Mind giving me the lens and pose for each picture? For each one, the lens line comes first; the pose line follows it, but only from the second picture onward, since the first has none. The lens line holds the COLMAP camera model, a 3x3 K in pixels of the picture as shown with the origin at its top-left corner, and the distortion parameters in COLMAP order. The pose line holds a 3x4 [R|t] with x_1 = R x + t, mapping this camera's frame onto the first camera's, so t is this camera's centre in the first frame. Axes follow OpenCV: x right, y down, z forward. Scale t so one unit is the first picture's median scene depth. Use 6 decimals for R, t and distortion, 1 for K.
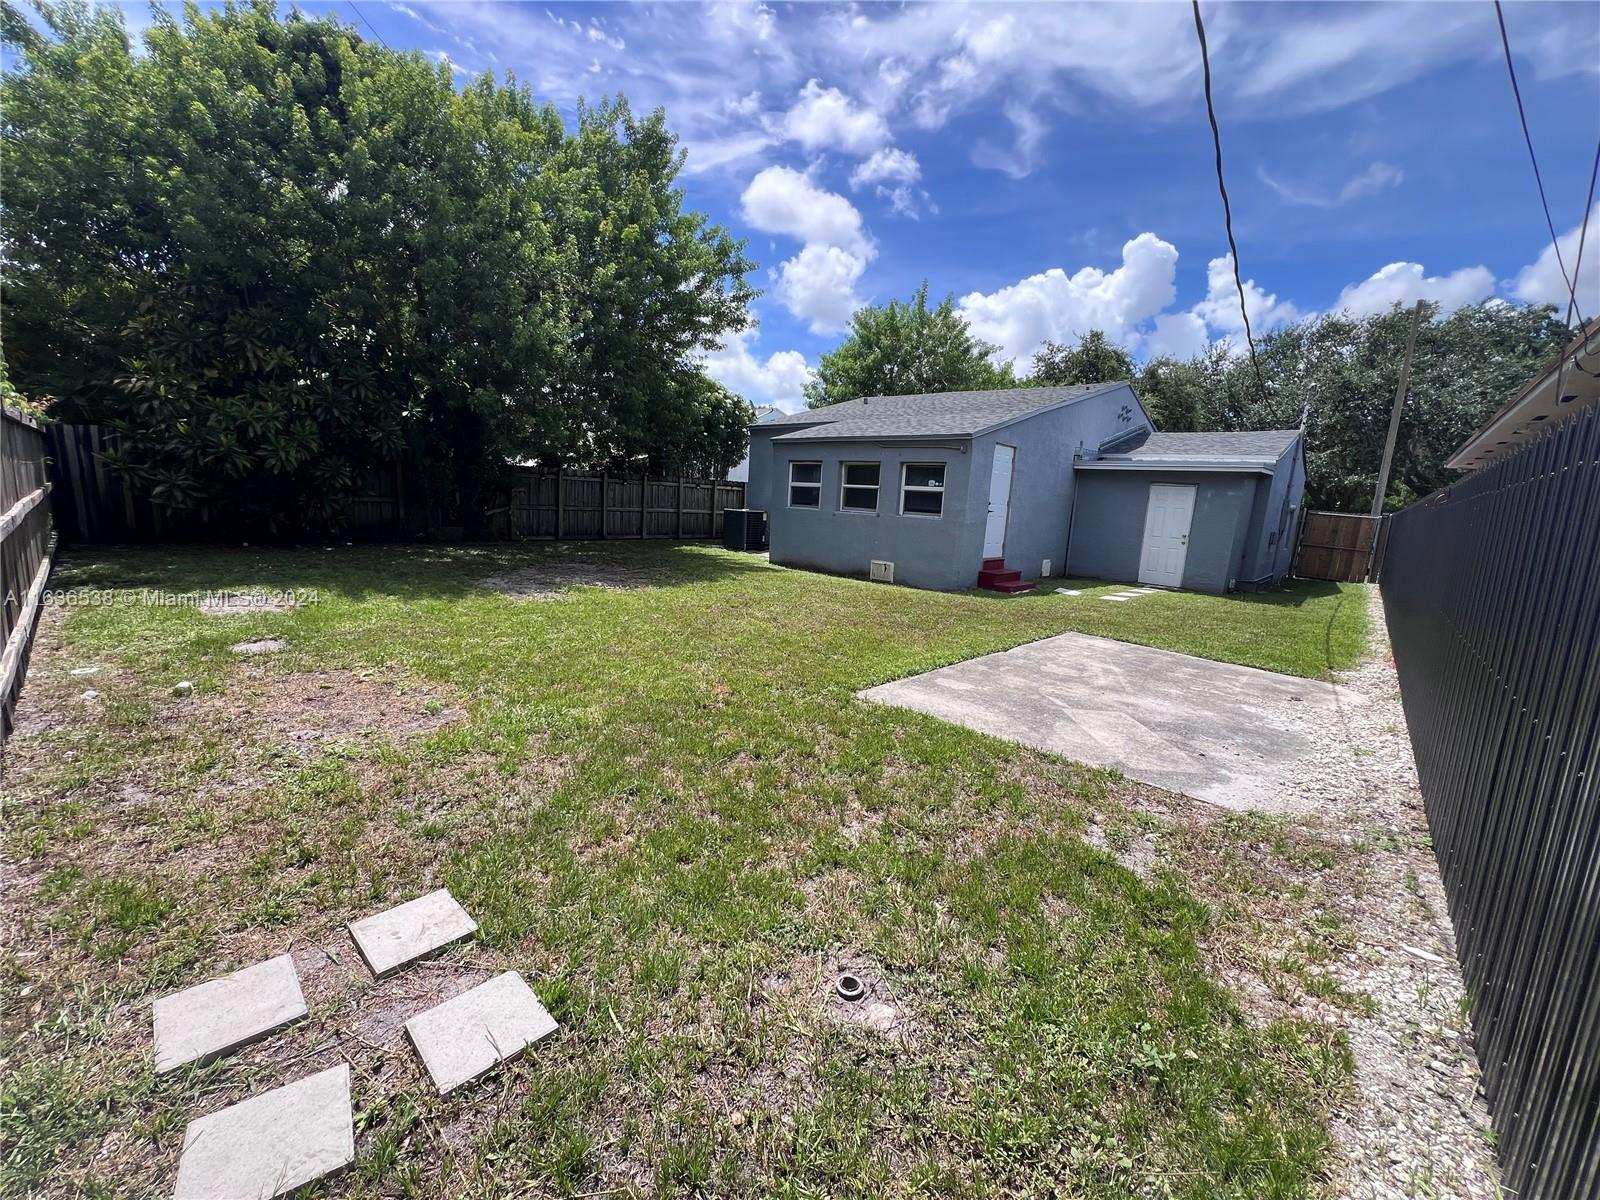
lens RADIAL K [[651.9, 0, 798.3], [0, 651.9, 603.3], [0, 0, 1]] dist [0.000609, -0.000488]
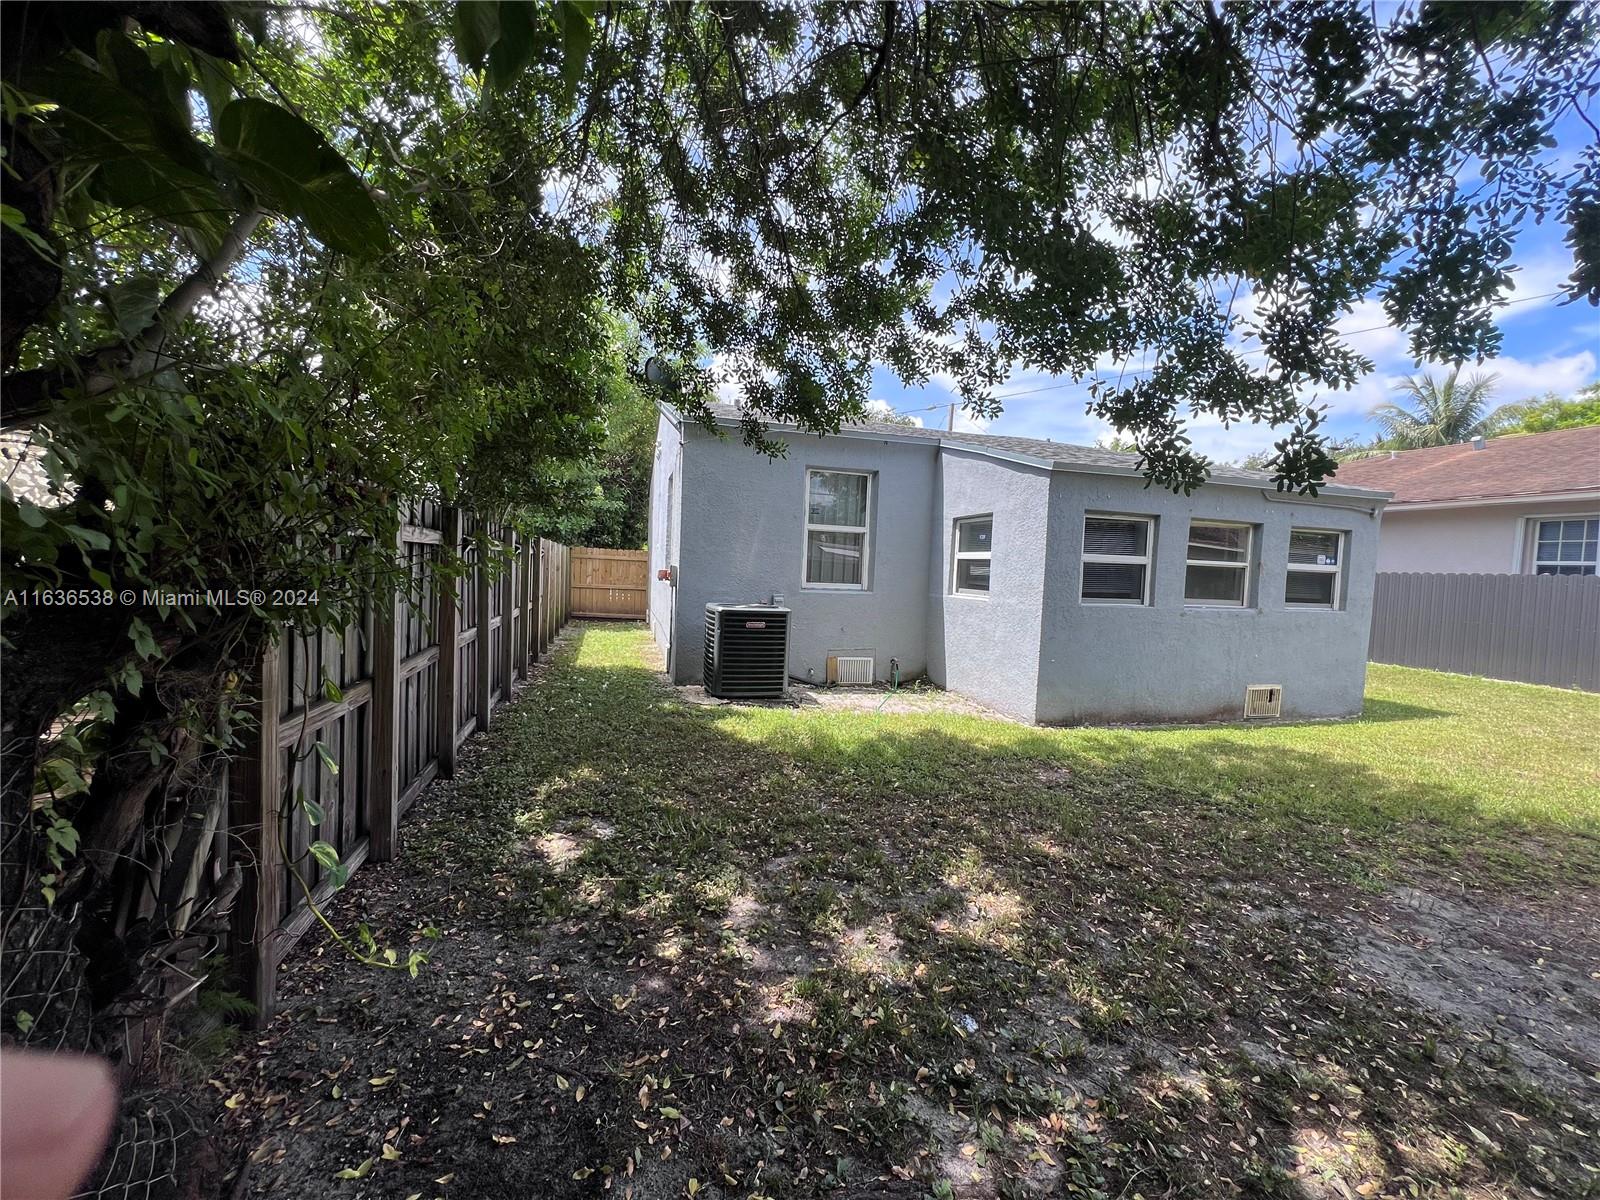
lens RADIAL K [[639.2, 0, 796.9], [0, 639.2, 597.7], [0, 0, 1]] dist [-0.004229, 0.000023]
pose [[0.539823, -0.064696, 0.839289, -0.404460], [0.123829, 0.992299, -0.003155, -0.135444], [-0.832621, 0.105631, 0.543677, 0.708303]]
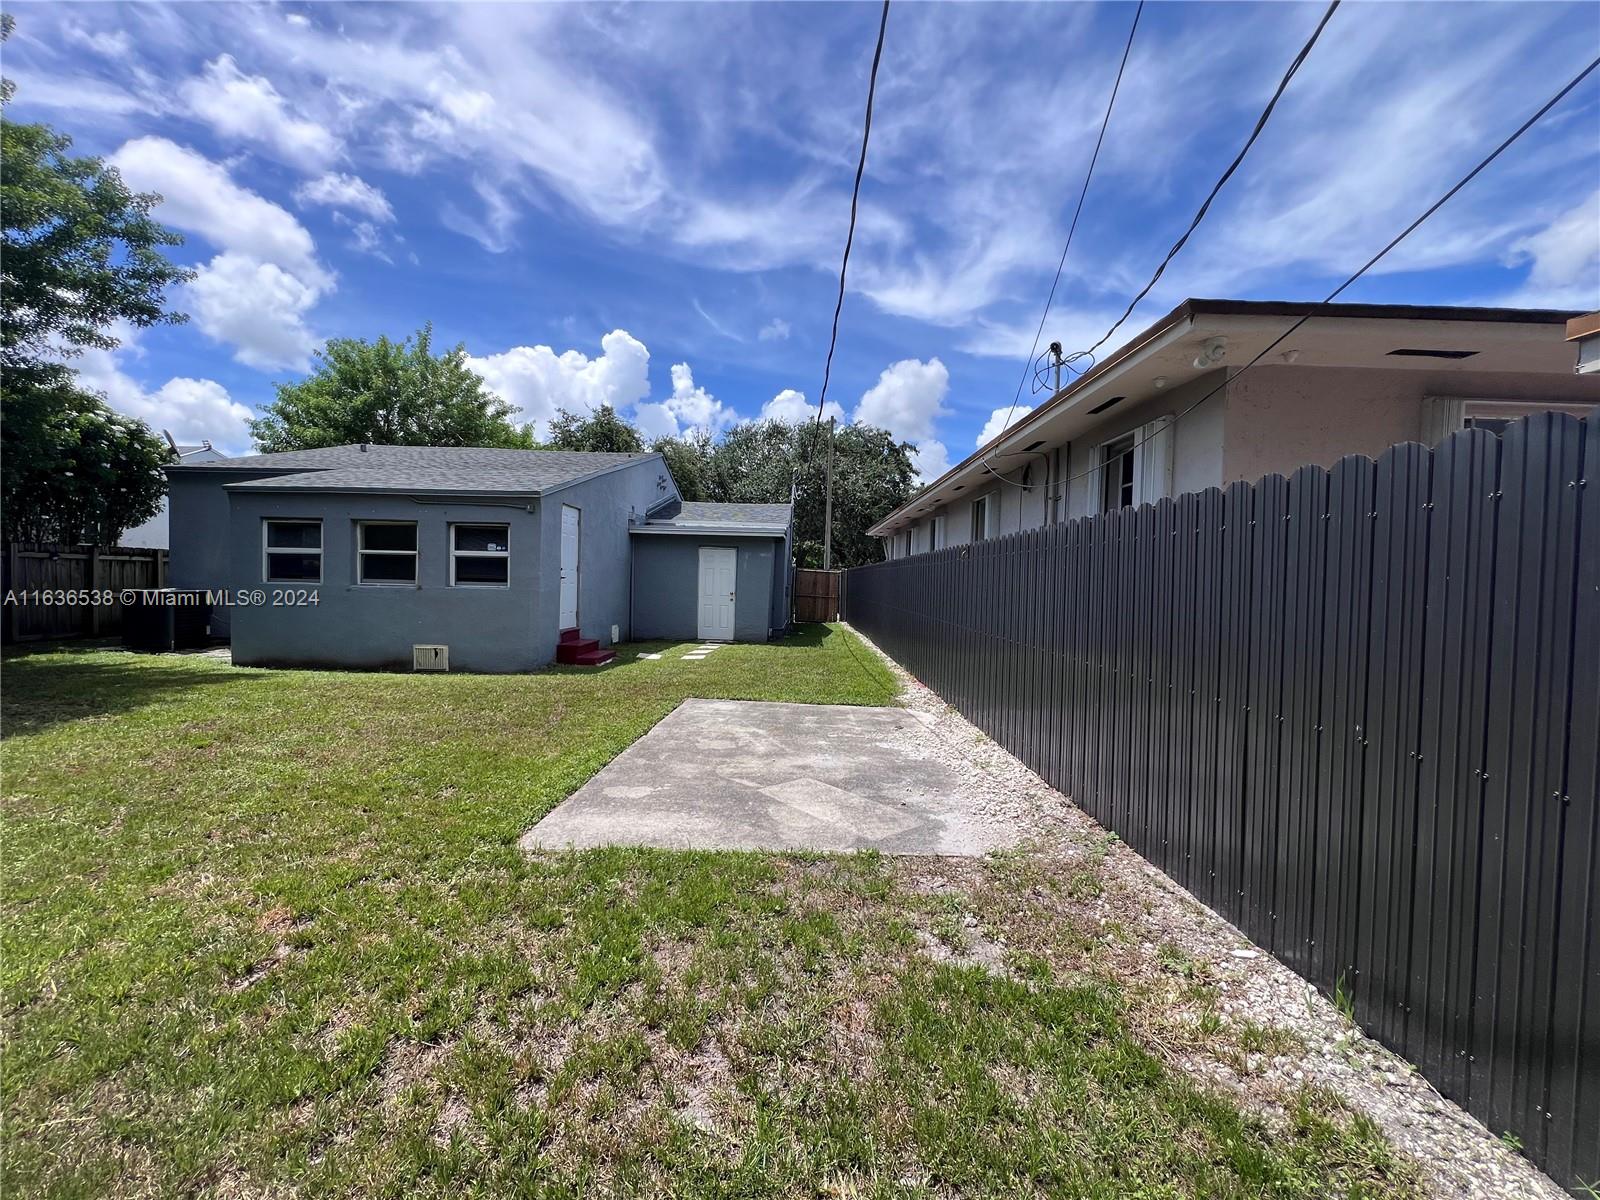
lens RADIAL K [[644.3, 0, 800.0], [0, 644.3, 600.0], [0, 0, 1]] dist [0.003012, -0.003058]
pose [[0.746764, -0.059621, 0.662412, -0.034646], [0.127545, 0.990326, -0.054651, -0.013286], [-0.652745, 0.125299, 0.747144, 0.082156]]
